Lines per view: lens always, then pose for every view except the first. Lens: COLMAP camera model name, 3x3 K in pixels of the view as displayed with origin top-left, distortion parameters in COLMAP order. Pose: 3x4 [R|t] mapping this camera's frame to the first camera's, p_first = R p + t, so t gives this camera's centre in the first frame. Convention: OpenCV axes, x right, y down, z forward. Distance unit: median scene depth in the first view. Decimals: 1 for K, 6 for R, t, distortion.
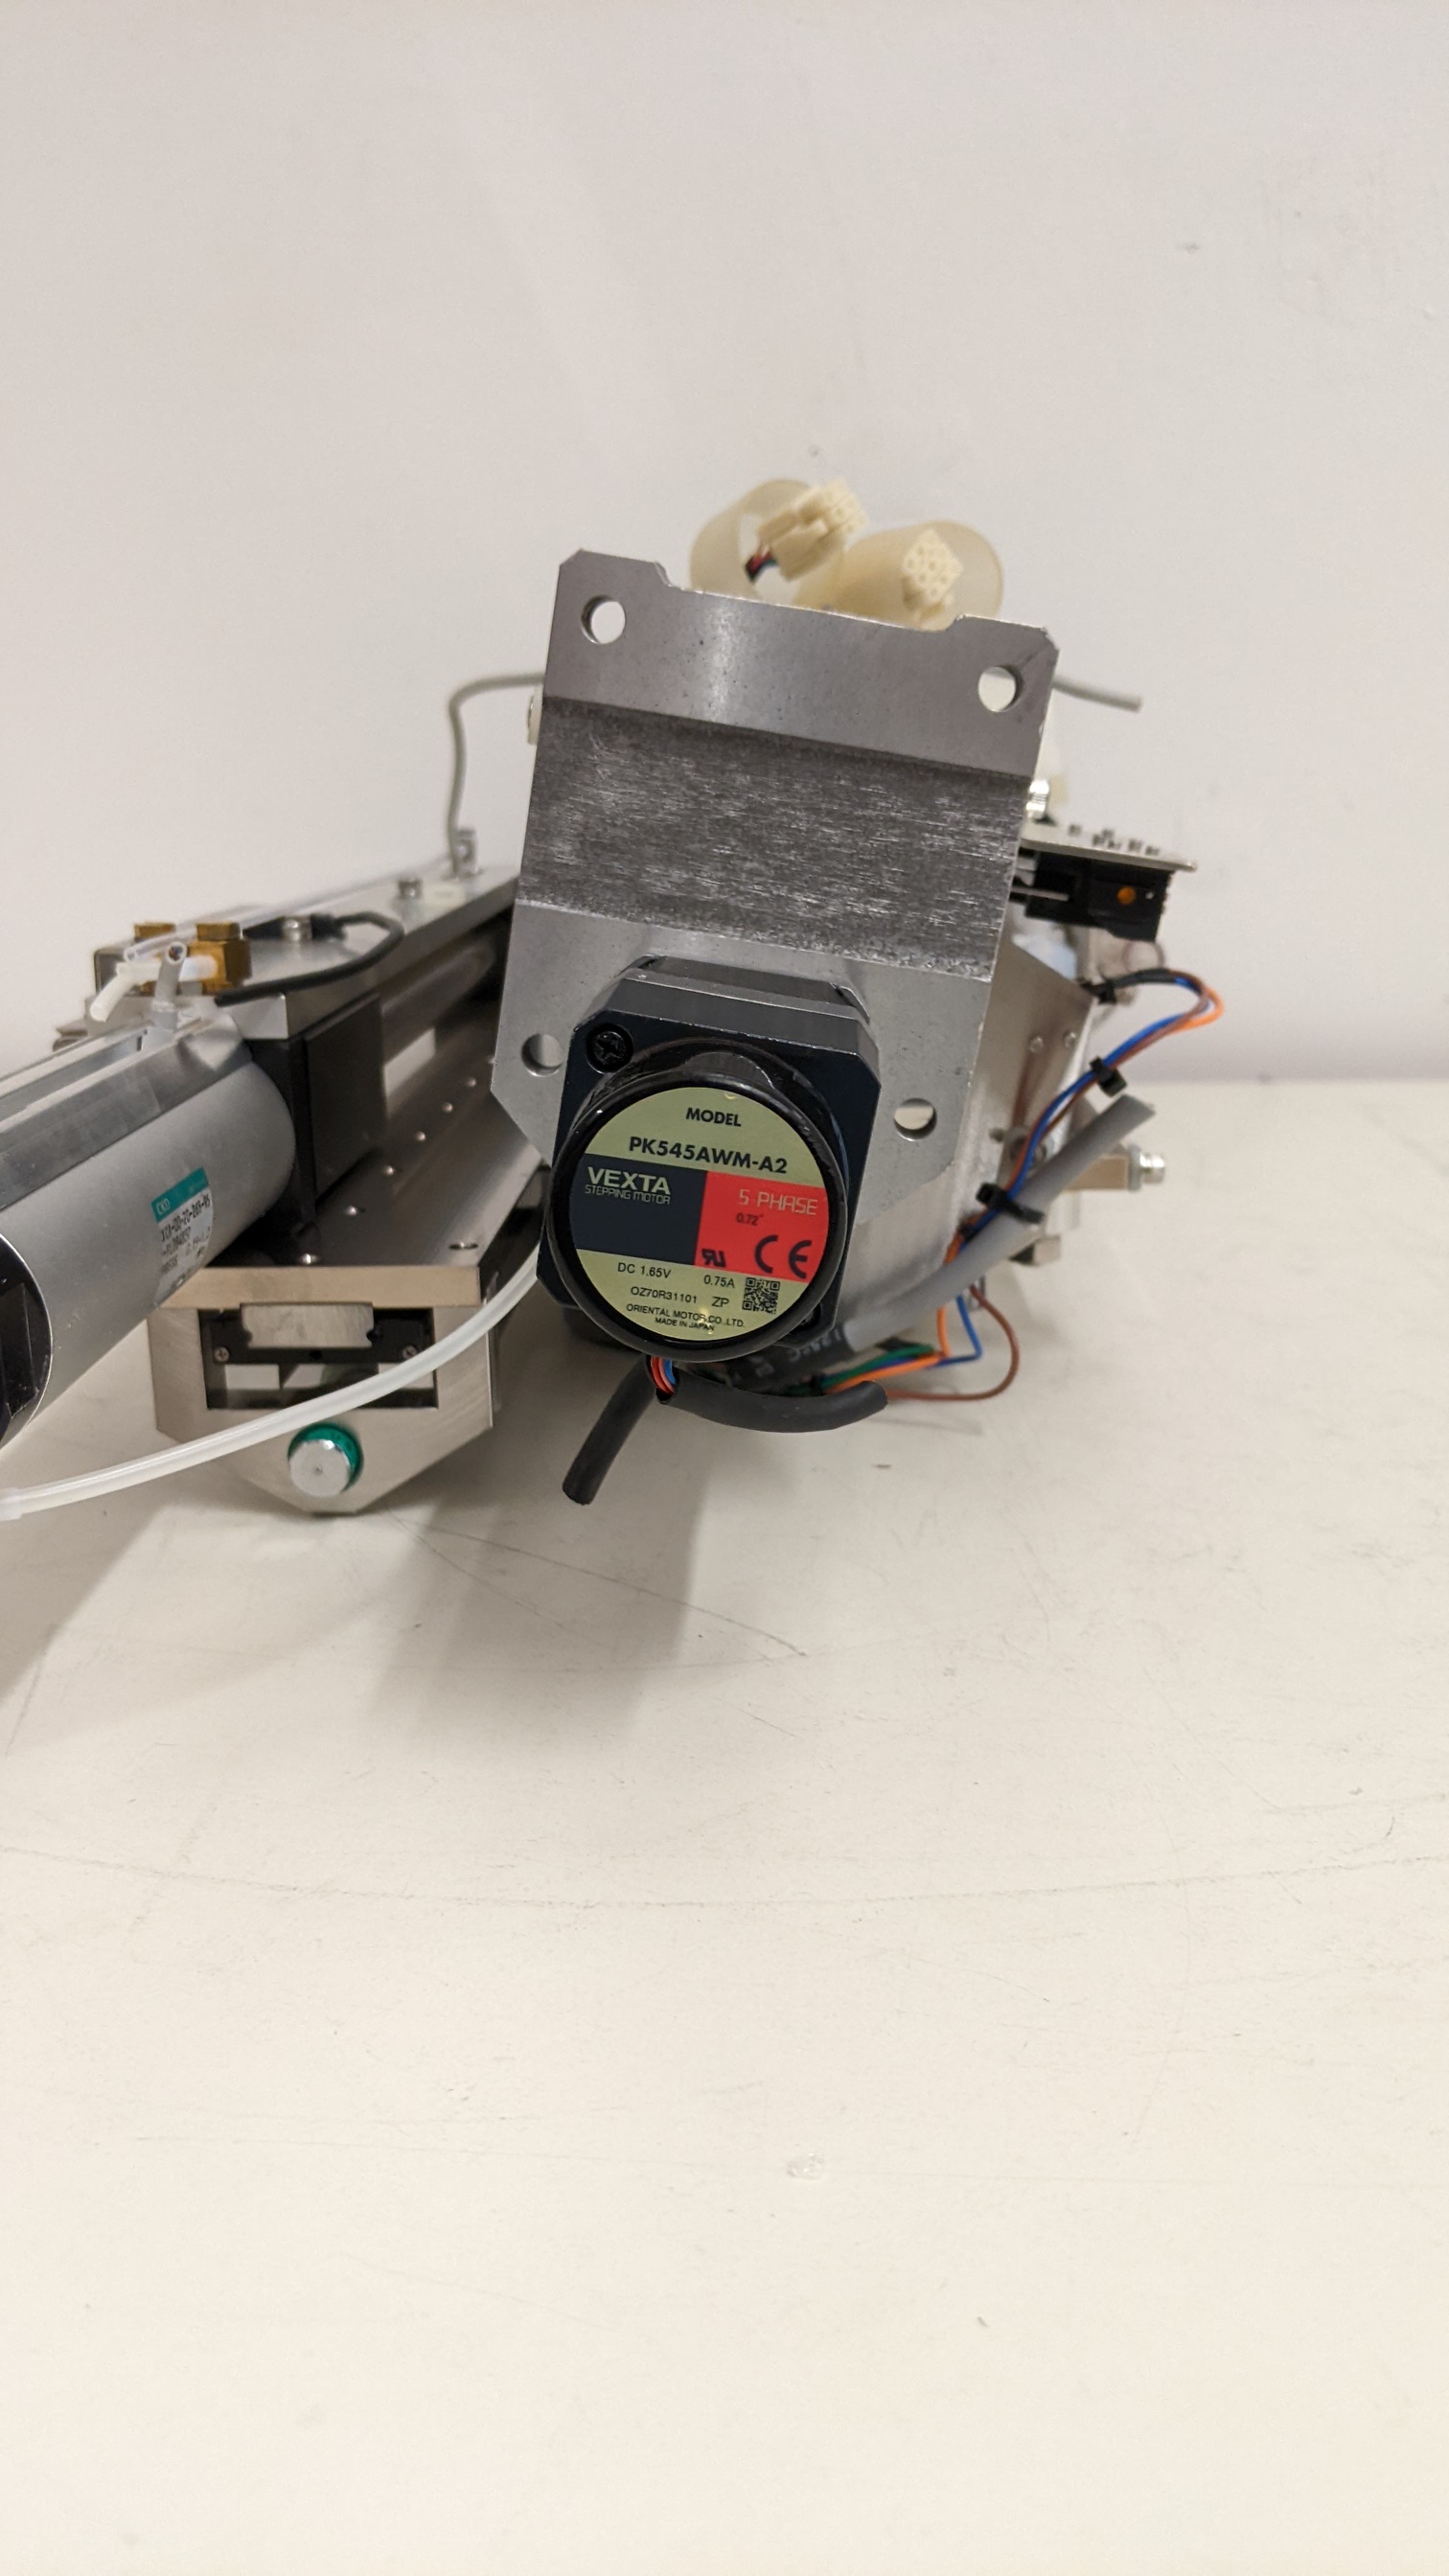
lens RADIAL K [[1971.1, 0, 716.9], [0, 1971.1, 1326.3], [0, 0, 1]] dist [0.021754, -0.092320]
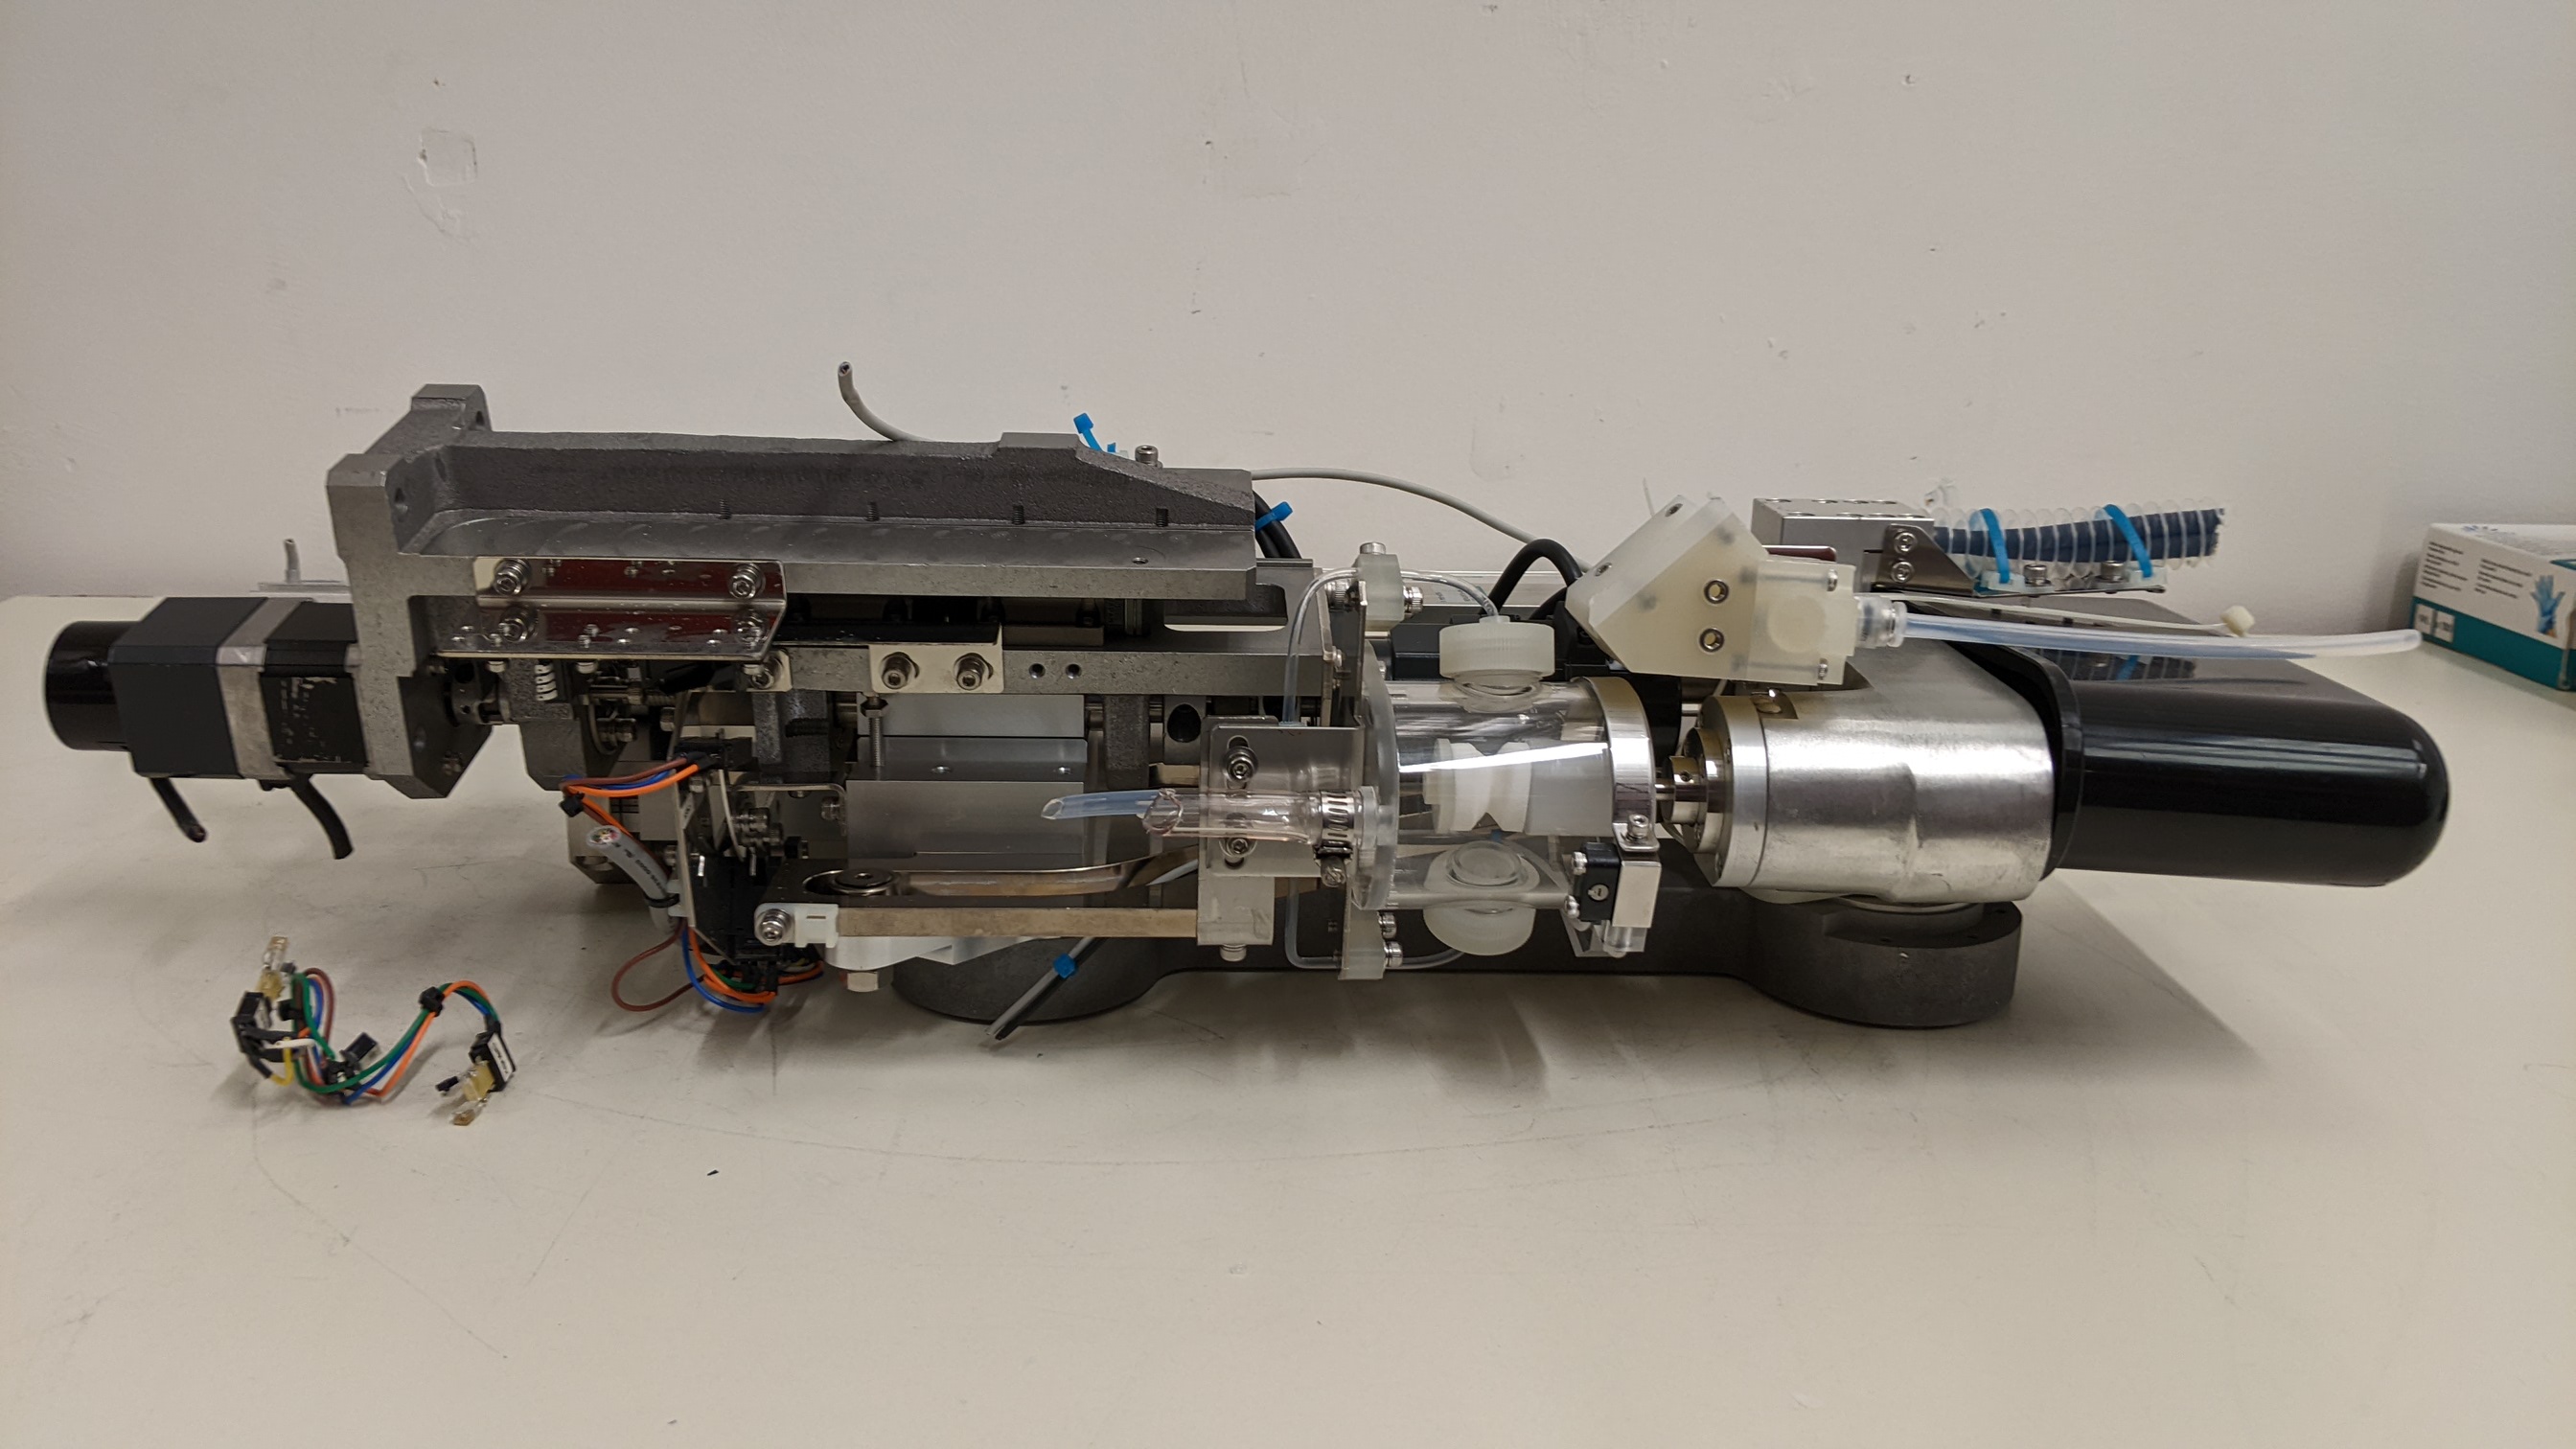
lens RADIAL K [[1971.1, 0, 1287.5], [0, 1971.1, 702.3], [0, 0, 1]] dist [0.021754, -0.092320]
pose [[0.993304, 0.016651, 0.114321, -0.100498], [-0.014144, 0.999642, -0.022705, -0.090261], [-0.114658, 0.020936, 0.993184, -0.733157]]
